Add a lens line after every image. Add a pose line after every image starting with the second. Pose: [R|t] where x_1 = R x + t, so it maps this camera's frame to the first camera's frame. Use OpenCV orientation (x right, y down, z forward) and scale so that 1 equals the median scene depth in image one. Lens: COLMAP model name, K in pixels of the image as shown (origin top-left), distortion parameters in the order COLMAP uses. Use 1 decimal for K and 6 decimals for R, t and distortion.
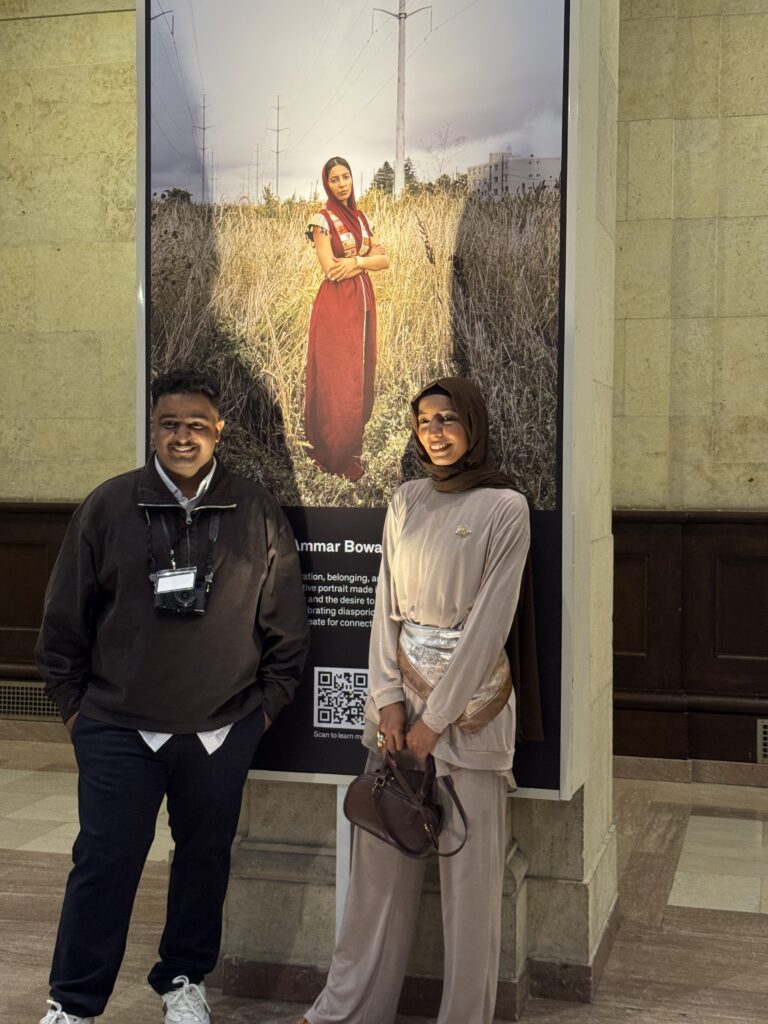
lens RADIAL K [[1423.5, 0, 387.7], [0, 1423.5, 506.5], [0, 0, 1]] dist [0.050292, 0.000000]
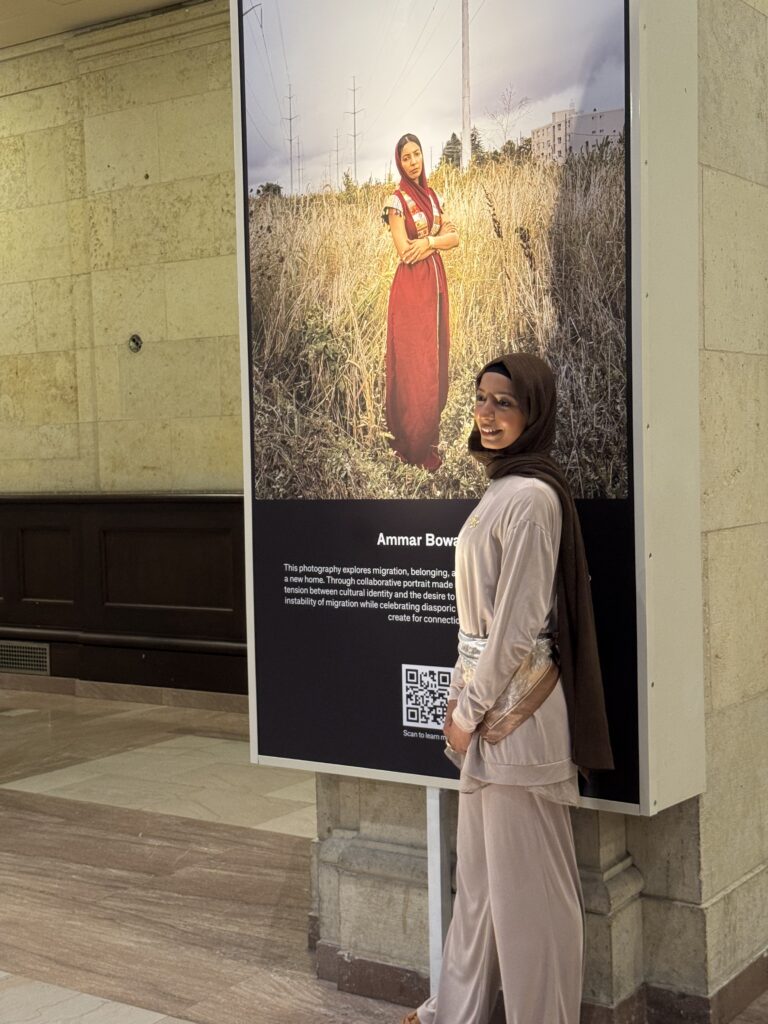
lens RADIAL K [[1423.5, 0, 385.4], [0, 1423.5, 515.7], [0, 0, 1]] dist [0.050292, 0.000000]
pose [[0.940878, -0.017396, -0.338297, 0.268720], [0.024769, 0.999540, 0.017489, -0.005866], [0.337838, -0.024835, 0.940877, 0.085815]]
